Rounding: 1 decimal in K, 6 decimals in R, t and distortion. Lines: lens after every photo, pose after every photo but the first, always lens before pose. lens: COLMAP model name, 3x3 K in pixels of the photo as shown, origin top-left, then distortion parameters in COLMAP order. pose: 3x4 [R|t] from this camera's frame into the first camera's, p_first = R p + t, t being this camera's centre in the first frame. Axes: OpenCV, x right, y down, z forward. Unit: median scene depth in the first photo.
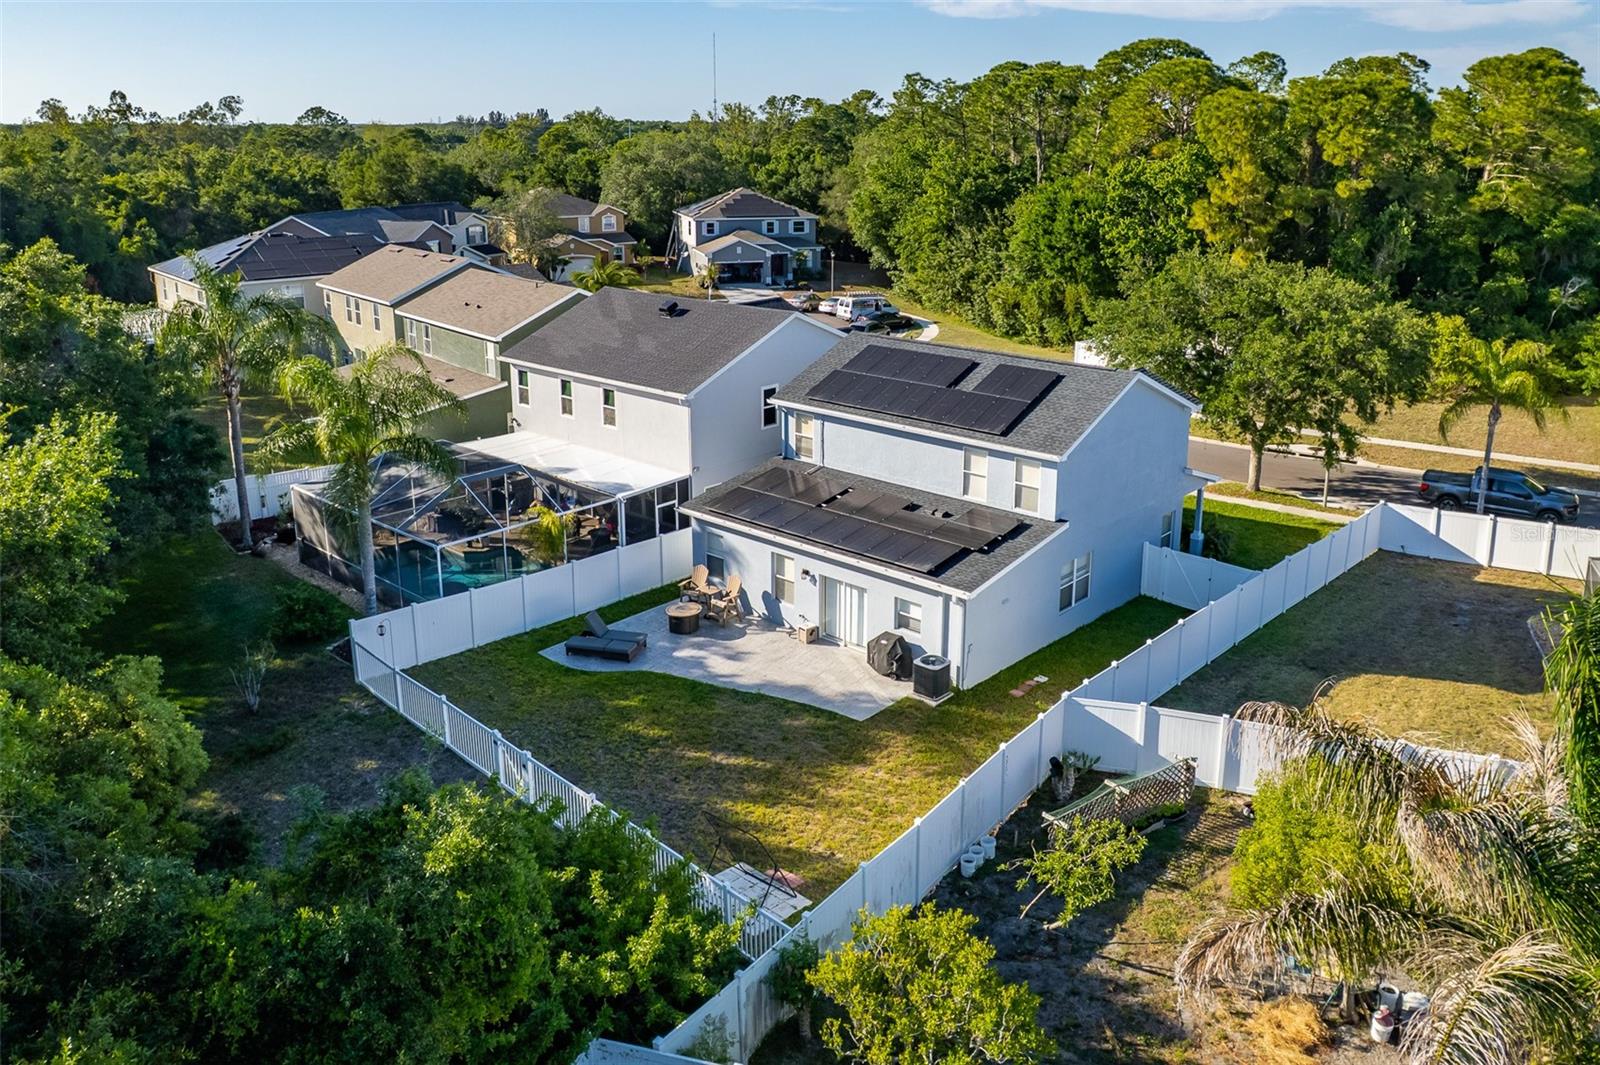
lens RADIAL K [[1242.7, 0, 802.1], [0, 1242.7, 401.9], [0, 0, 1]] dist [-0.032389, -0.028171]
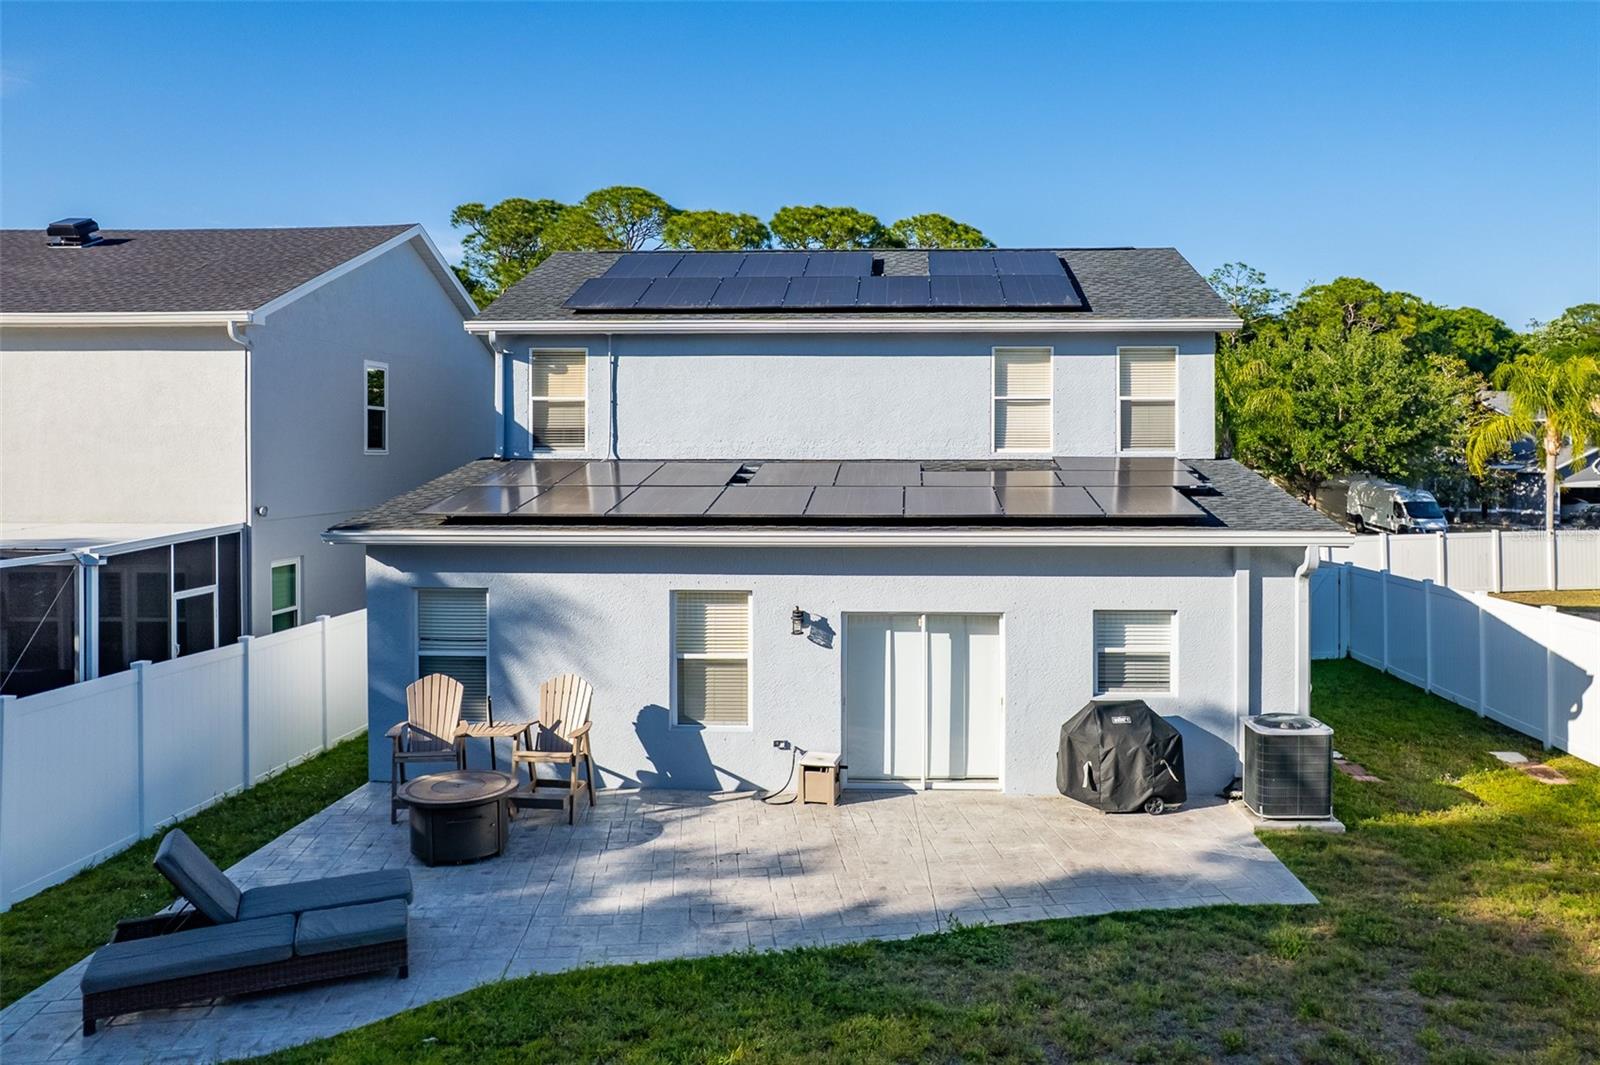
lens RADIAL K [[1177.2, 0, 867.9], [0, 1177.2, 465.9], [0, 0, 1]] dist [-0.056743, 0.048685]
pose [[0.763371, -0.003845, 0.645949, -0.211313], [0.136740, 0.978282, -0.155774, 0.149379], [-0.631322, 0.207241, 0.747318, 0.700160]]
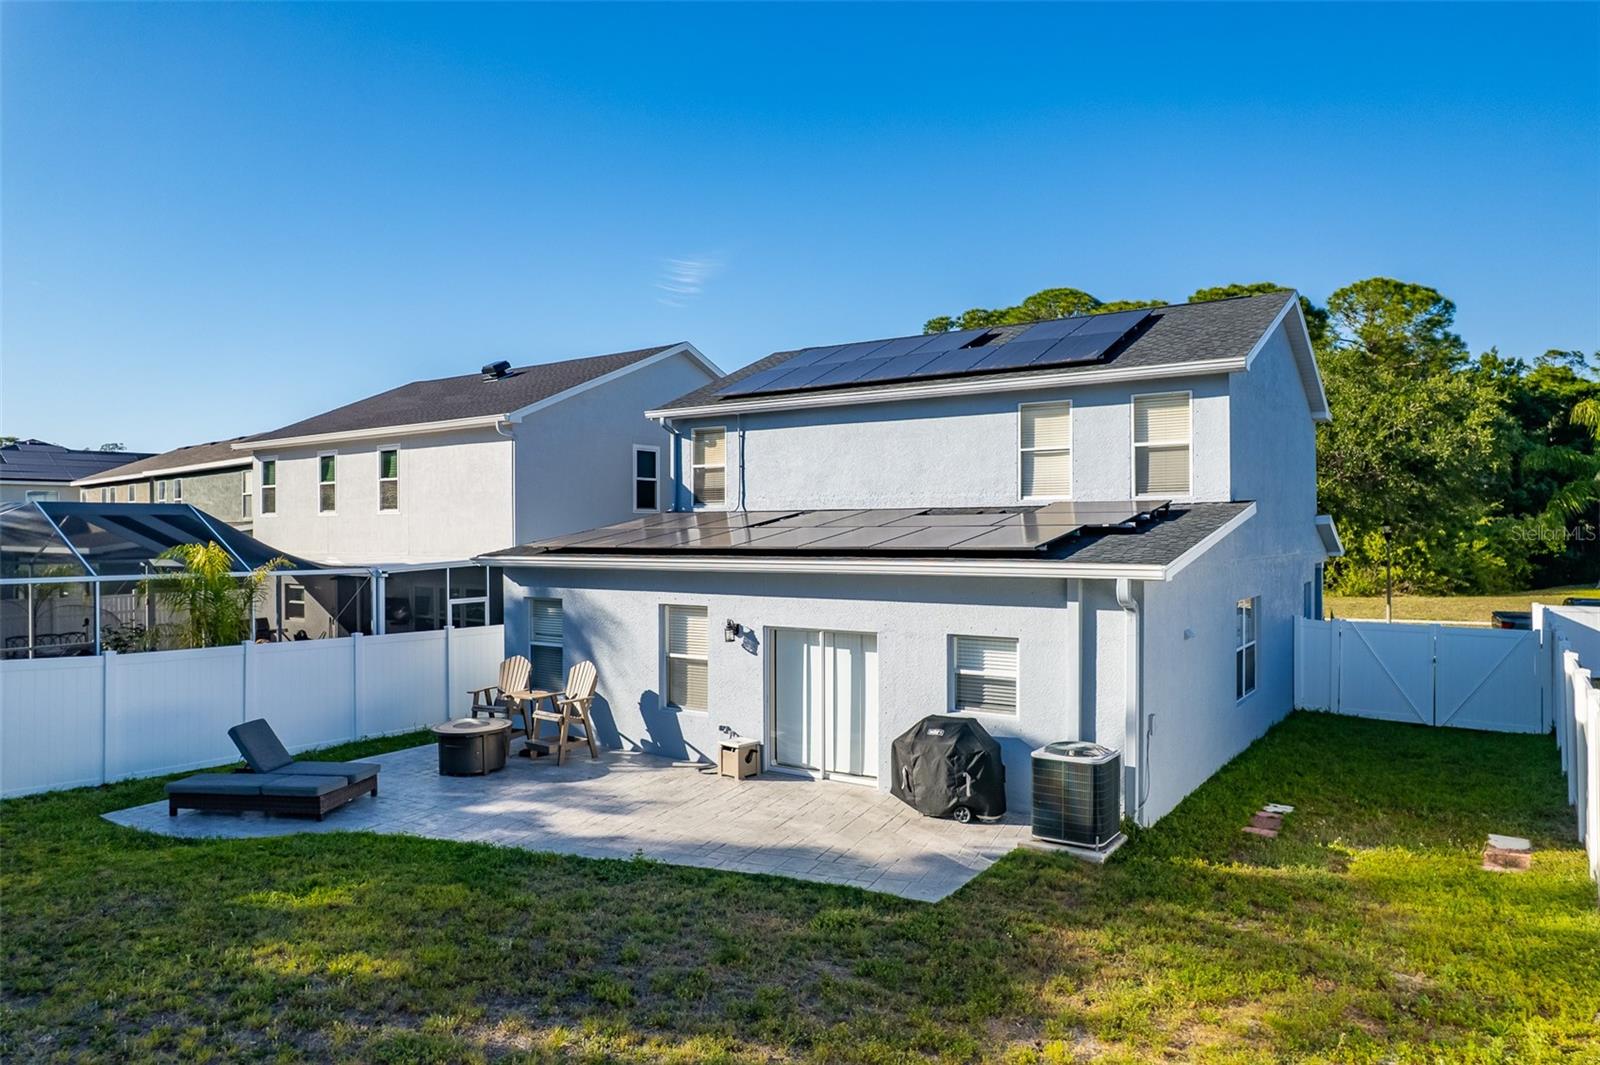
lens RADIAL K [[1030.9, 0, 799.3], [0, 1030.9, 536.3], [0, 0, 1]] dist [-0.061809, 0.067263]
pose [[0.990558, -0.002982, 0.137062, -0.026146], [0.031807, 0.977482, -0.208606, 0.184040], [-0.133353, 0.210996, 0.968348, 0.599558]]
